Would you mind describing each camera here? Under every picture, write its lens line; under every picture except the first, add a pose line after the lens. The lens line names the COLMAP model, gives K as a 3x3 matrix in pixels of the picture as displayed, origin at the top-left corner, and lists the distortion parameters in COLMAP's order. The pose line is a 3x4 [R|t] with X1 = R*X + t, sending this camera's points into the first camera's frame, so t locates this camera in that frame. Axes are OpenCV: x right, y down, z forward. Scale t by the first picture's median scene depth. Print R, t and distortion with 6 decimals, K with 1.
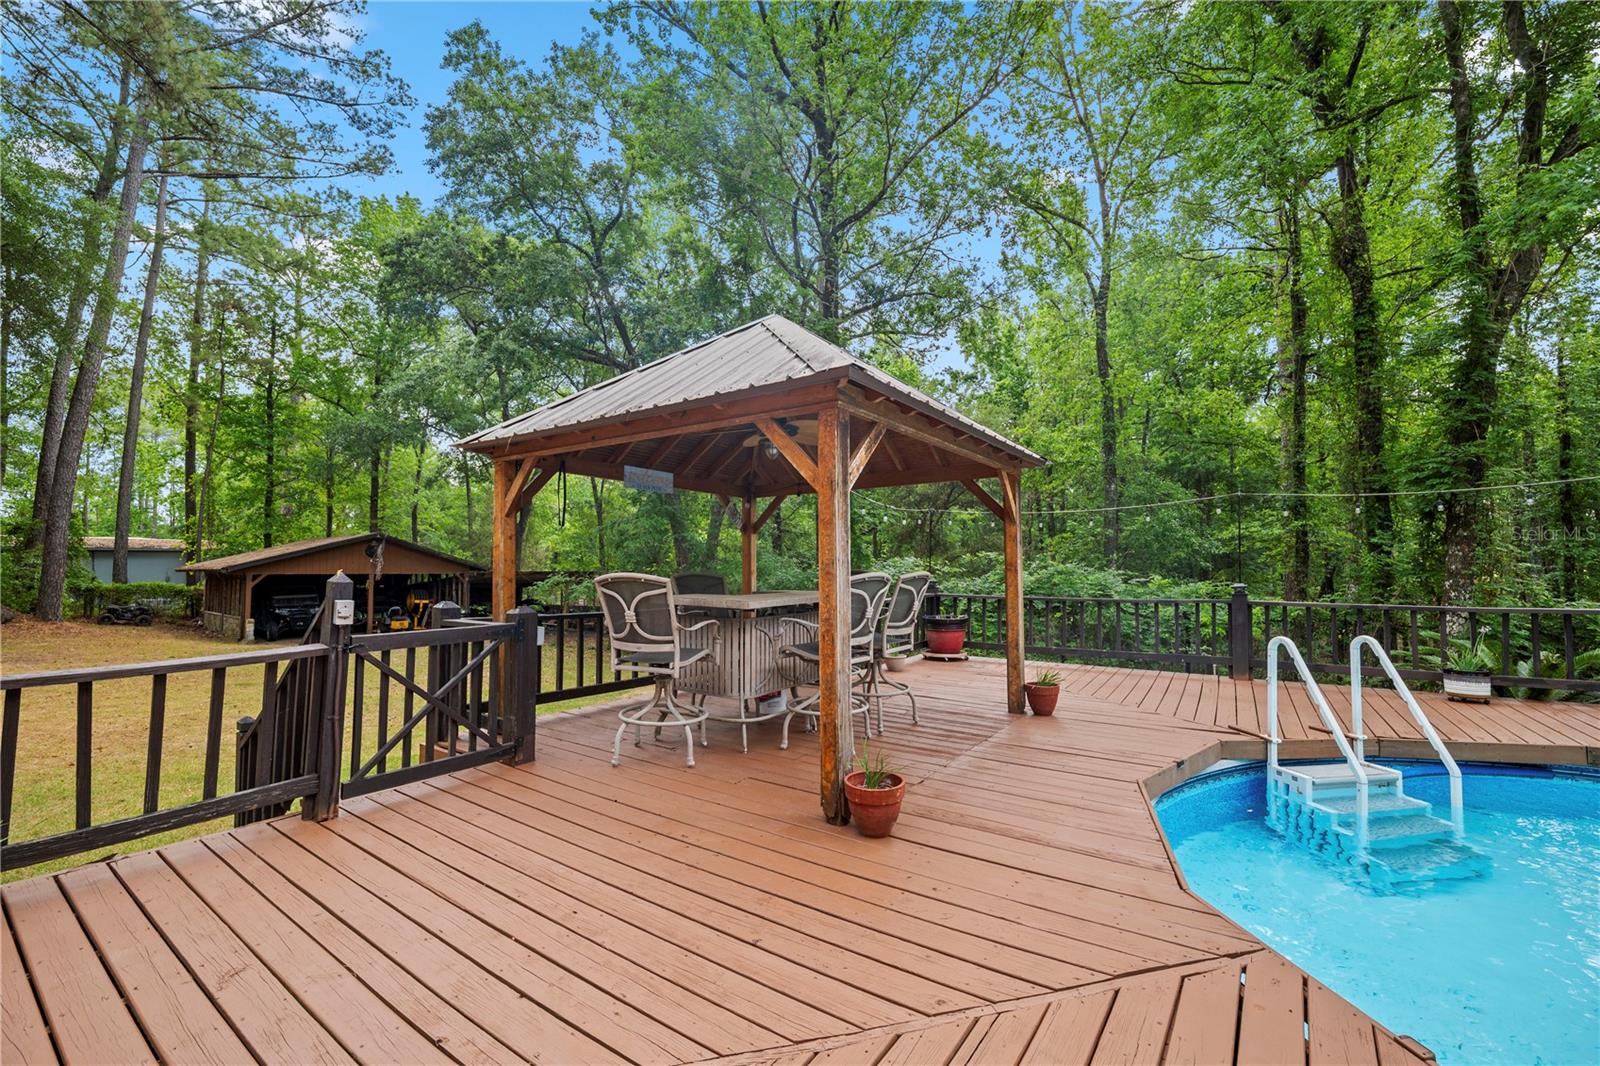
lens RADIAL K [[646.5, 0, 806.5], [0, 646.5, 530.1], [0, 0, 1]] dist [-0.011176, -0.000440]
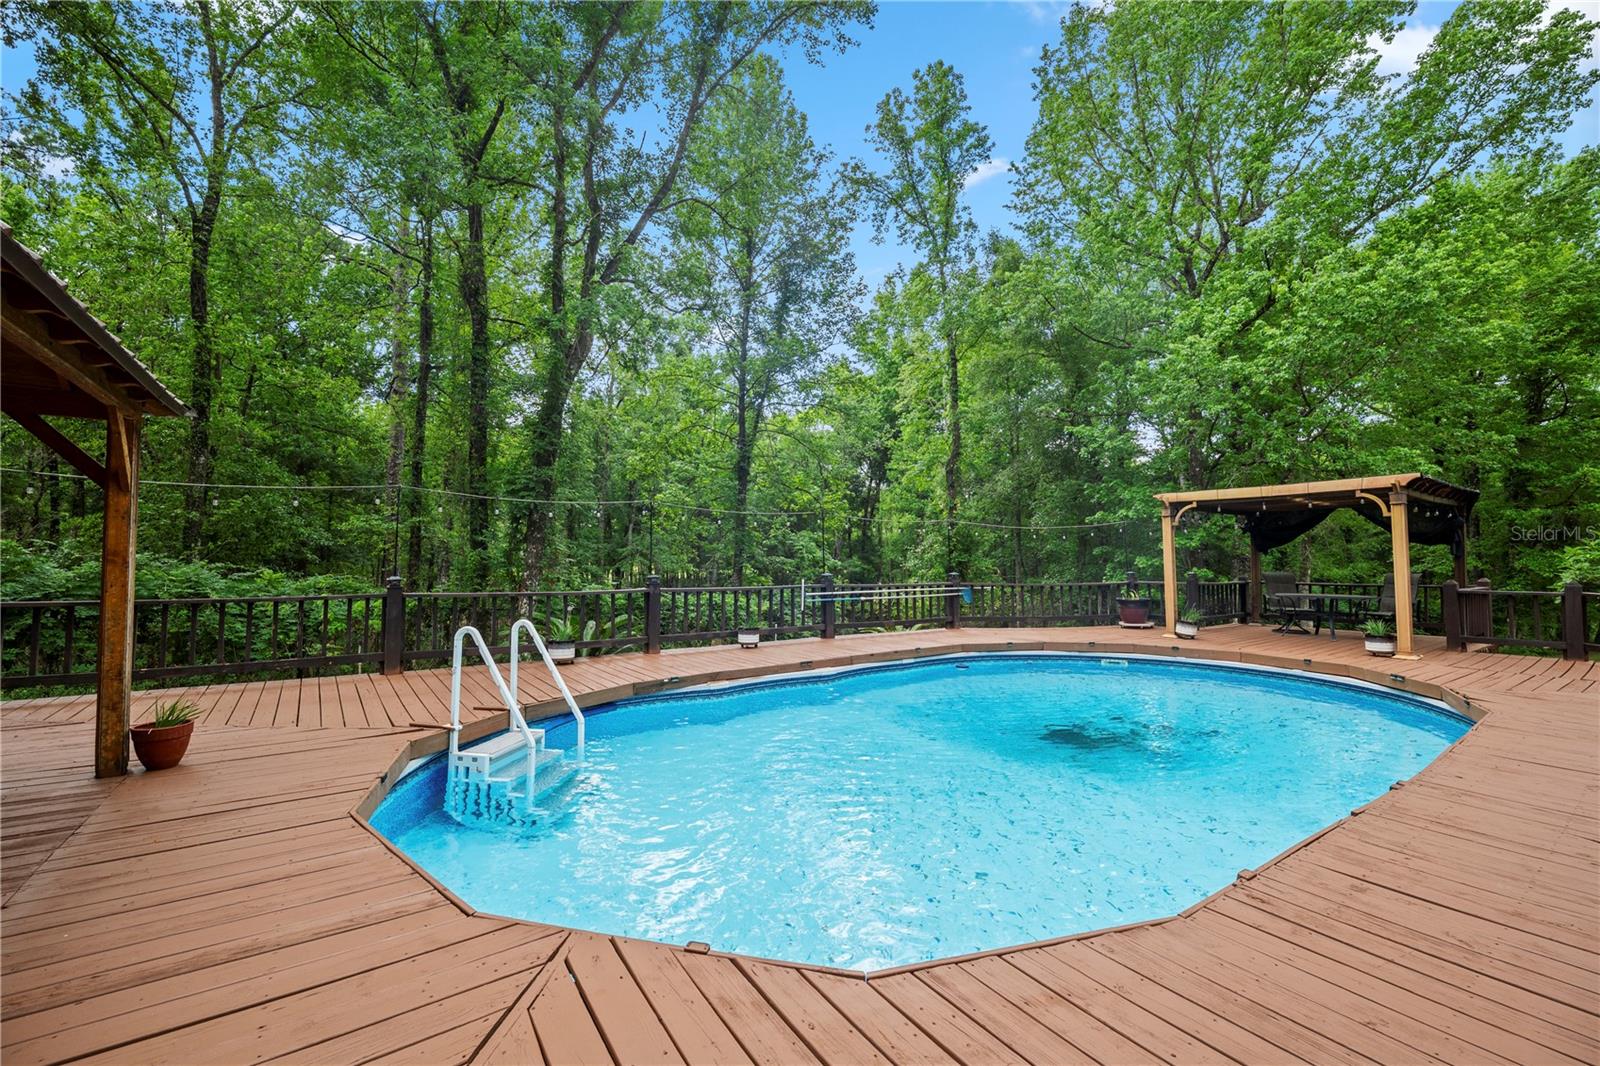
lens RADIAL K [[646.5, 0, 782.9], [0, 646.5, 527.3], [0, 0, 1]] dist [-0.011176, -0.000440]
pose [[0.347857, 0.053463, 0.936022, -0.031681], [-0.059649, 0.997612, -0.034813, 0.004601], [-0.935648, -0.043723, 0.350215, 0.068059]]
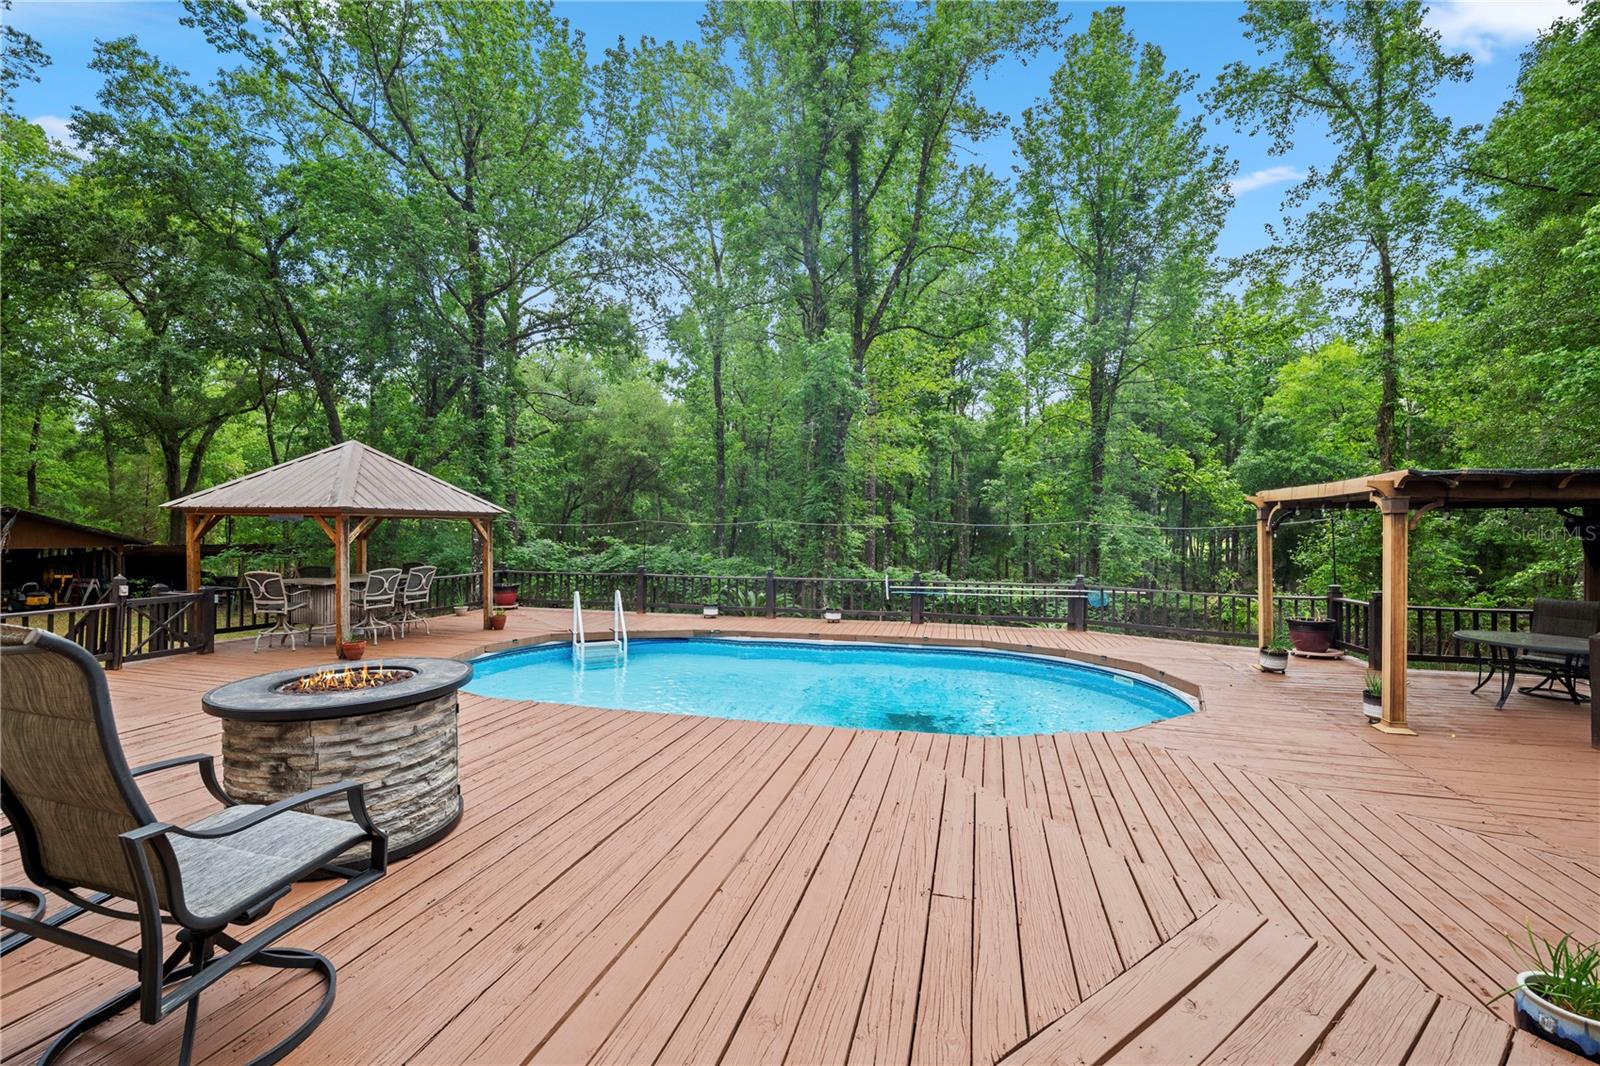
lens RADIAL K [[646.5, 0, 792.8], [0, 646.5, 527.1], [0, 0, 1]] dist [-0.011176, -0.000440]
pose [[0.940220, 0.008285, 0.340467, 0.291479], [-0.025928, 0.998544, 0.047305, -0.099311], [-0.339579, -0.053305, 0.939066, -0.719415]]
